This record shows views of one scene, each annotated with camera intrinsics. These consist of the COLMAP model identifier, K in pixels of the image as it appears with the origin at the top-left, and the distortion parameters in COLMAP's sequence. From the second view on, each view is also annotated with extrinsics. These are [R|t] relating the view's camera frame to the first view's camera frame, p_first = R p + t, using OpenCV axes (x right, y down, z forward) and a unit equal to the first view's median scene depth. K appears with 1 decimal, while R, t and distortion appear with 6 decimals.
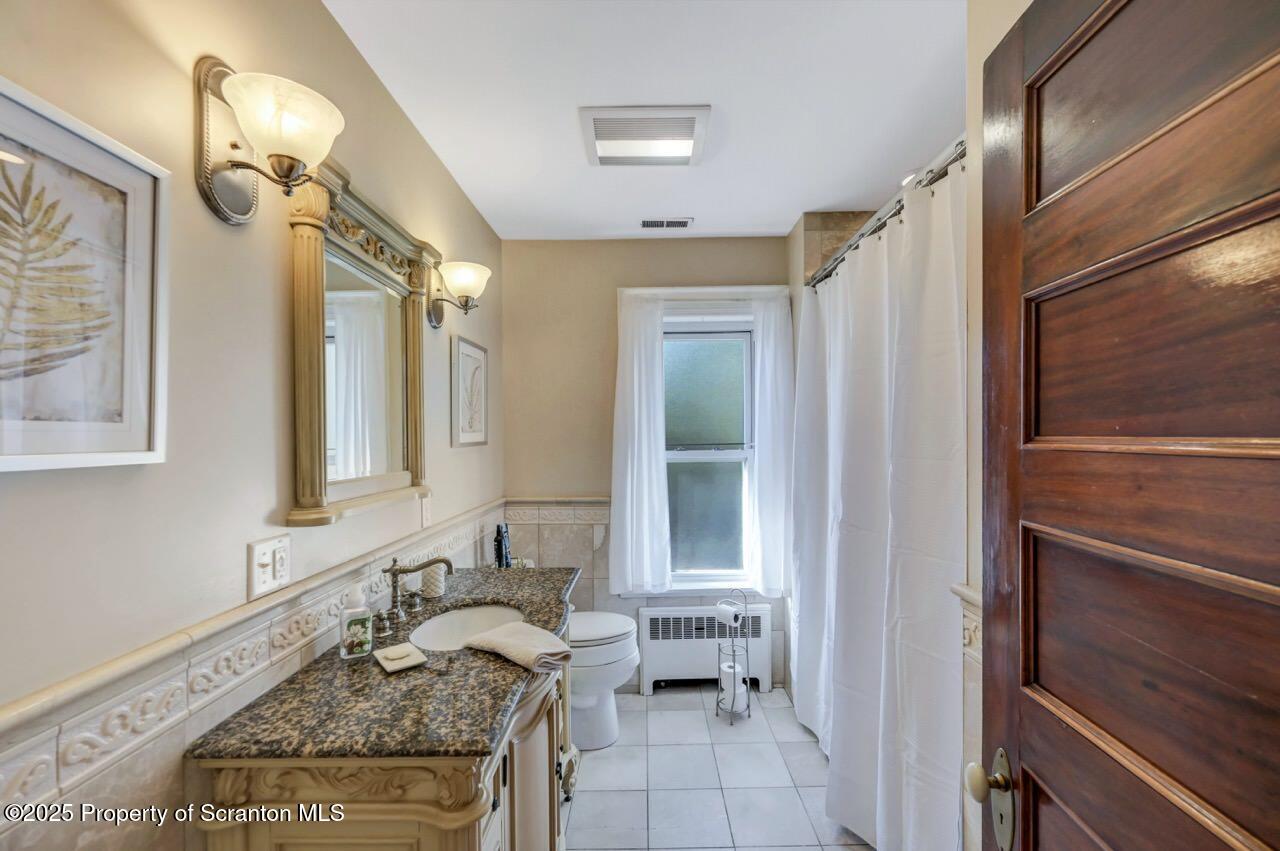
lens RADIAL K [[509.6, 0, 636.8], [0, 509.6, 437.2], [0, 0, 1]] dist [-0.001954, 0.000751]
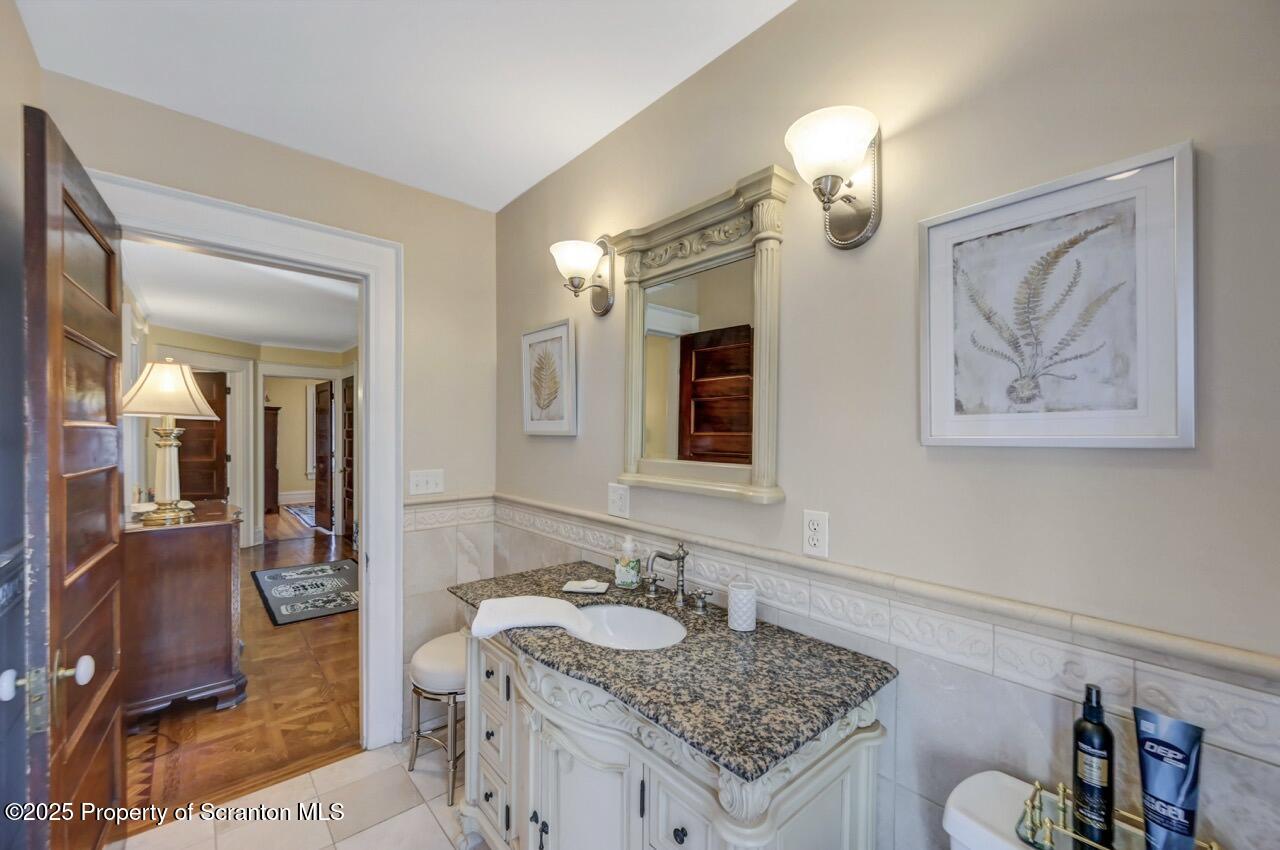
lens RADIAL K [[509.6, 0, 645.1], [0, 509.6, 428.4], [0, 0, 1]] dist [-0.001954, 0.000751]
pose [[-0.734421, -0.000550, -0.678694, 0.240530], [-0.001622, 0.999998, 0.000945, 0.004934], [0.678692, 0.001795, -0.734421, 1.482824]]
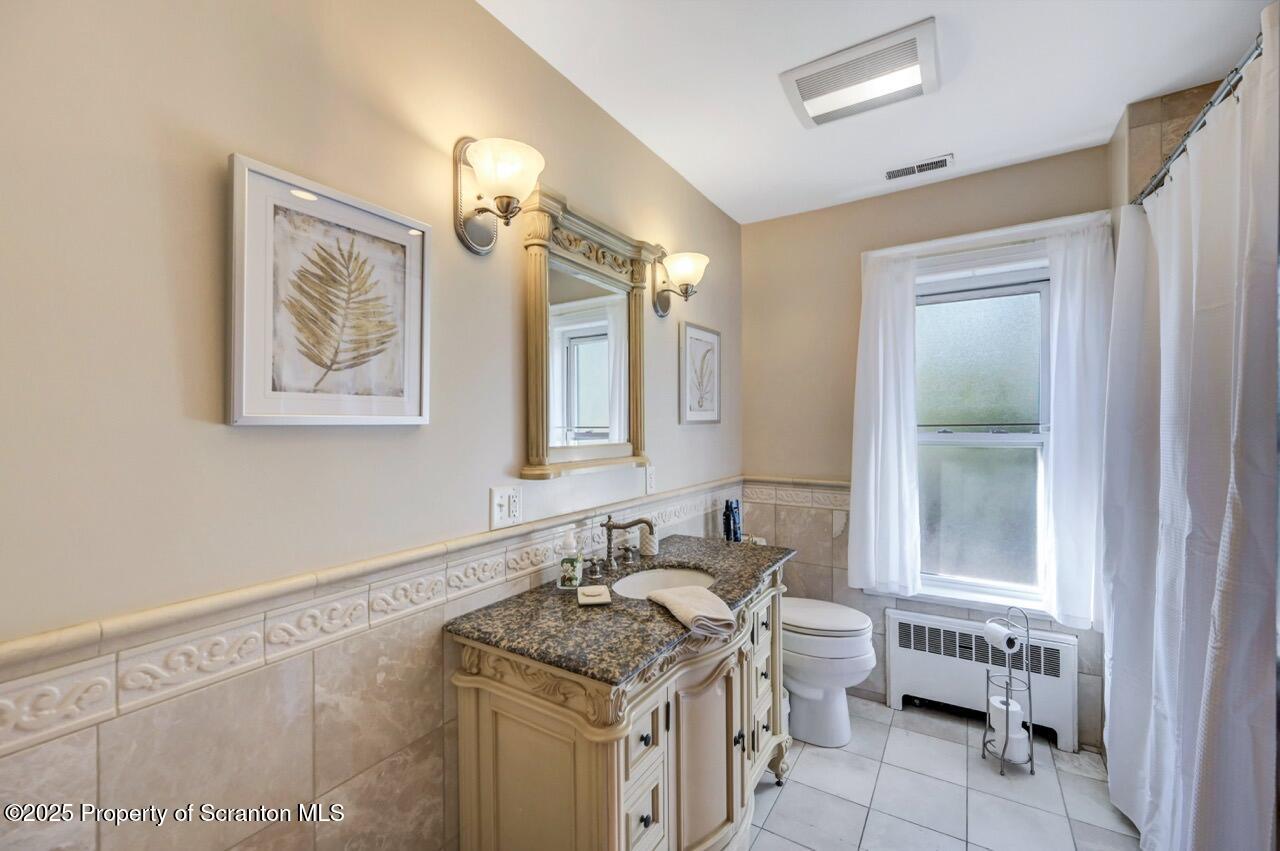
lens RADIAL K [[509.6, 0, 643.6], [0, 509.6, 423.6], [0, 0, 1]] dist [-0.001954, 0.000751]
pose [[0.851306, 0.004743, -0.524648, 0.180570], [-0.004280, 0.999989, 0.002095, 0.020098], [0.524652, 0.000463, 0.851317, 0.034434]]
